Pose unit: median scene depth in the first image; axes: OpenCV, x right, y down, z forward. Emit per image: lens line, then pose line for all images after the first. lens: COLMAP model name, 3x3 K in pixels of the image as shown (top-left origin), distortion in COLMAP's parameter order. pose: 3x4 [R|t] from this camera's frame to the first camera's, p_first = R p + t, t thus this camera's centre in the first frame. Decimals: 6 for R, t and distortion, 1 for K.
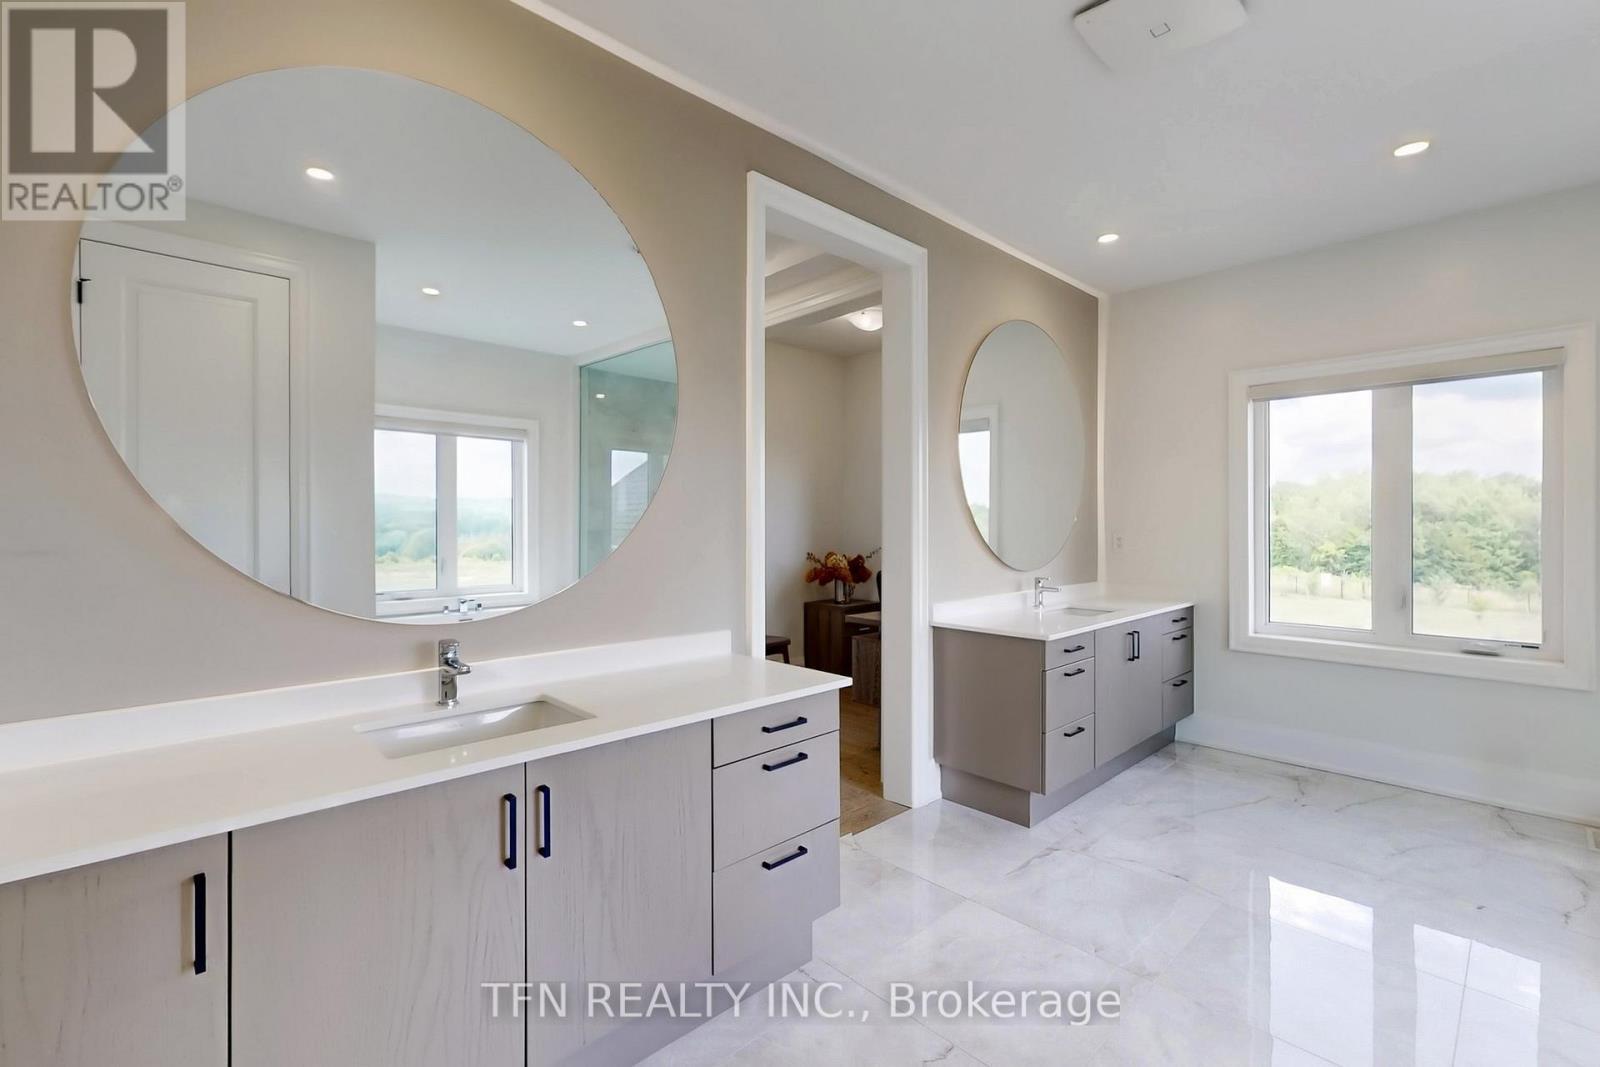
lens RADIAL K [[694.3, 0, 791.8], [0, 694.3, 528.3], [0, 0, 1]] dist [-0.003588, -0.000375]
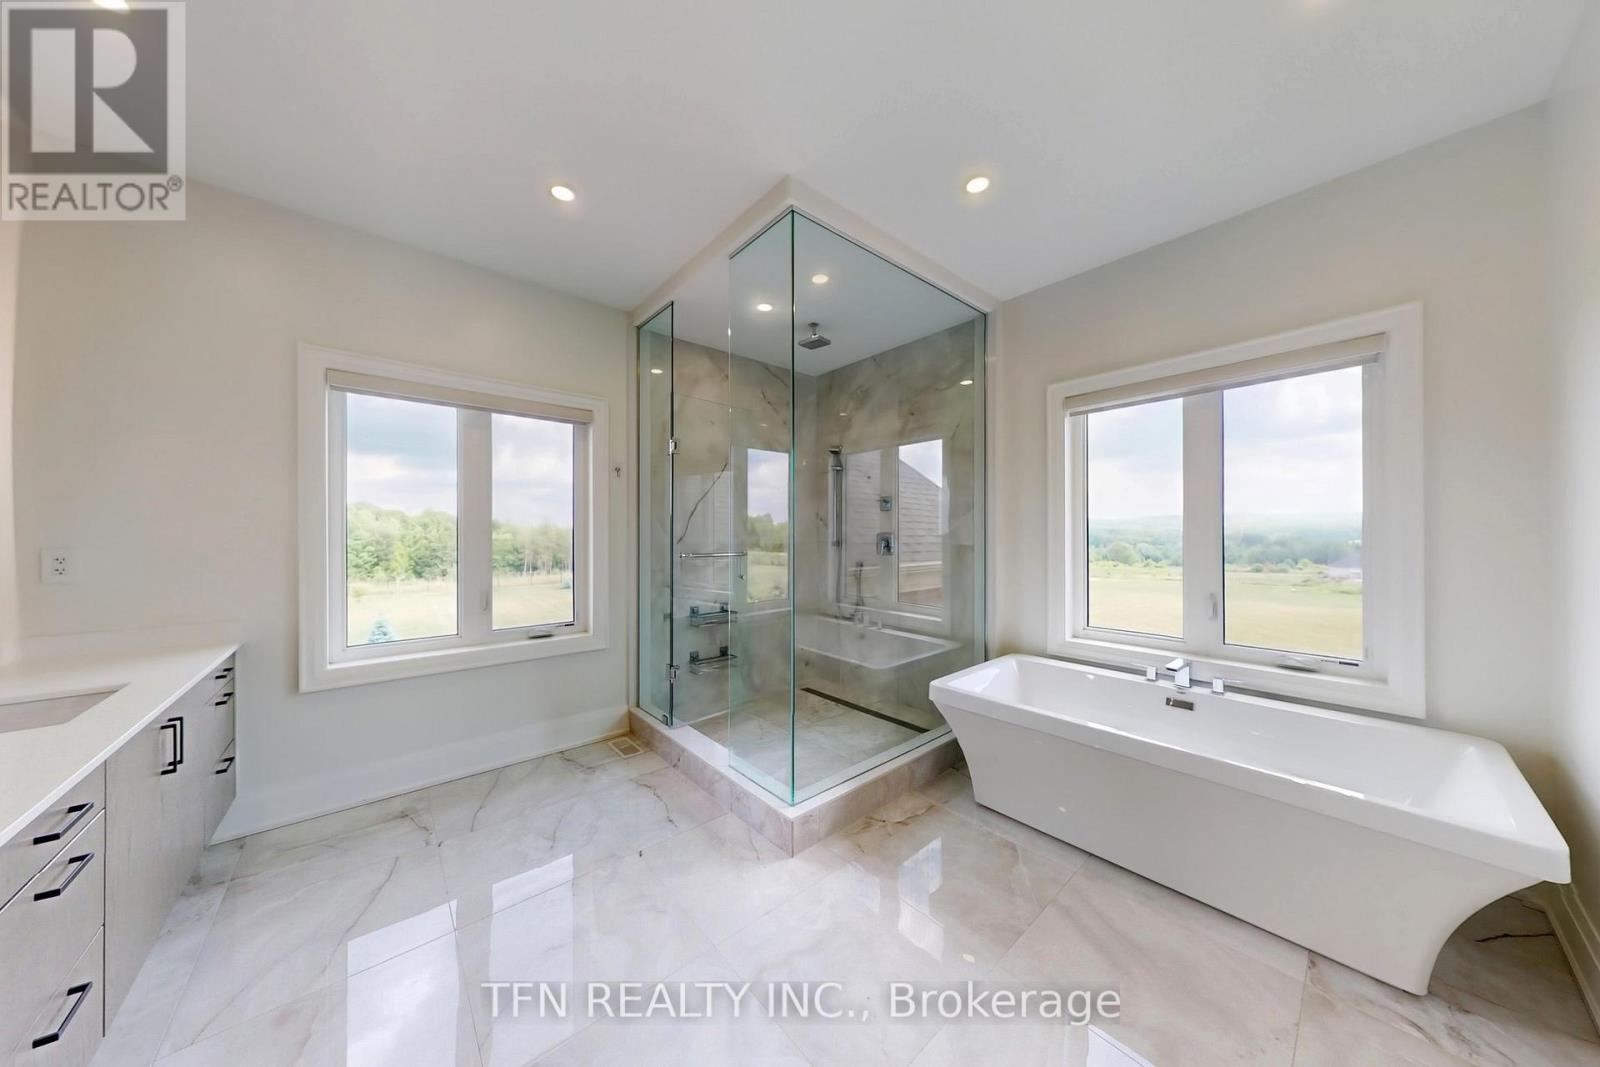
lens RADIAL K [[490.6, 0, 793.6], [0, 490.6, 540.1], [0, 0, 1]] dist [0.002599, -0.000024]
pose [[0.042959, -0.009154, 0.999035, 0.108834], [0.006770, 0.999938, 0.008871, -0.000090], [-0.999054, 0.006383, 0.043018, 0.455612]]
